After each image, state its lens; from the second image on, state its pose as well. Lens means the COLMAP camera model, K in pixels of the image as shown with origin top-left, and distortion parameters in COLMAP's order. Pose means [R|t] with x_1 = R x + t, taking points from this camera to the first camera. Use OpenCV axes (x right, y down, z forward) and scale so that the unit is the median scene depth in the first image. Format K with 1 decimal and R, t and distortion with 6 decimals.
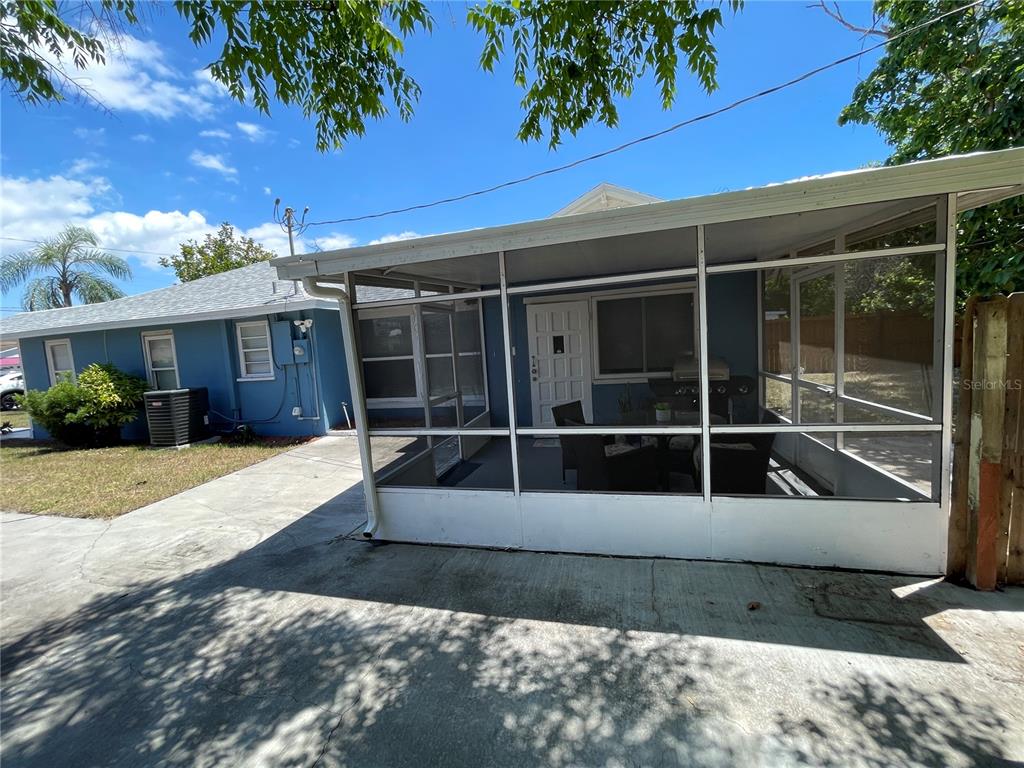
lens RADIAL K [[414.6, 0, 510.3], [0, 414.6, 380.5], [0, 0, 1]] dist [-0.008043, 0.003708]
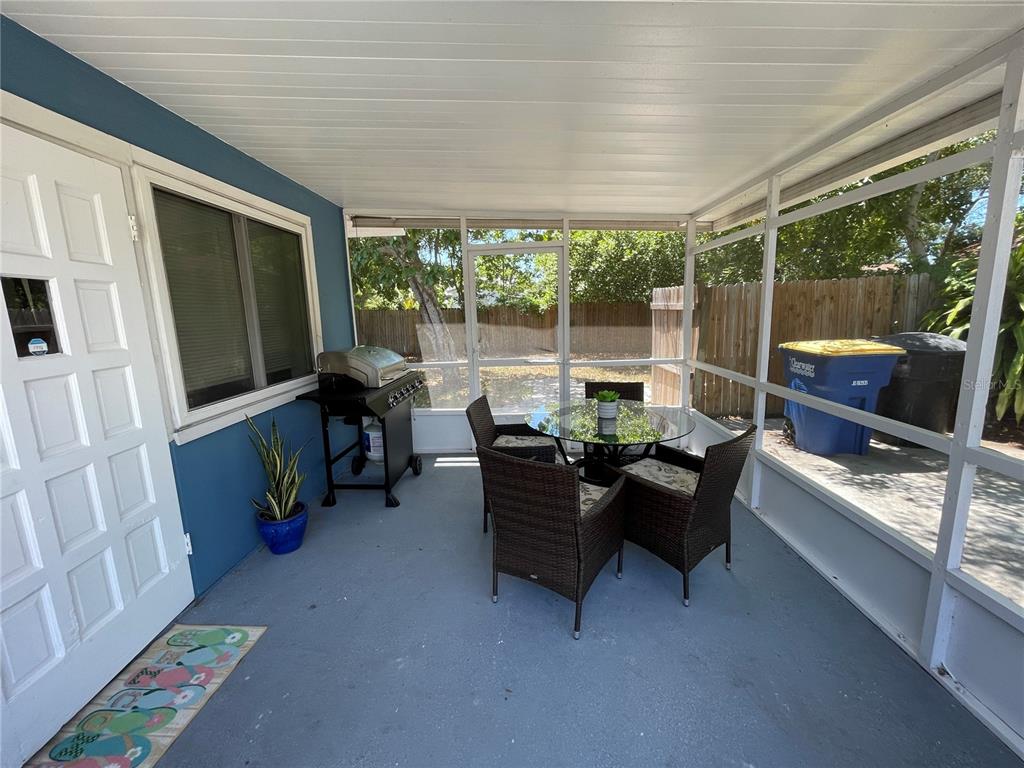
lens RADIAL K [[414.6, 0, 513.7], [0, 414.6, 383.6], [0, 0, 1]] dist [-0.008043, 0.003708]
pose [[-0.231008, -0.101445, 0.967649, -0.534120], [0.130610, 0.982314, 0.134164, -0.151181], [-0.964145, 0.157378, -0.213673, 2.607741]]
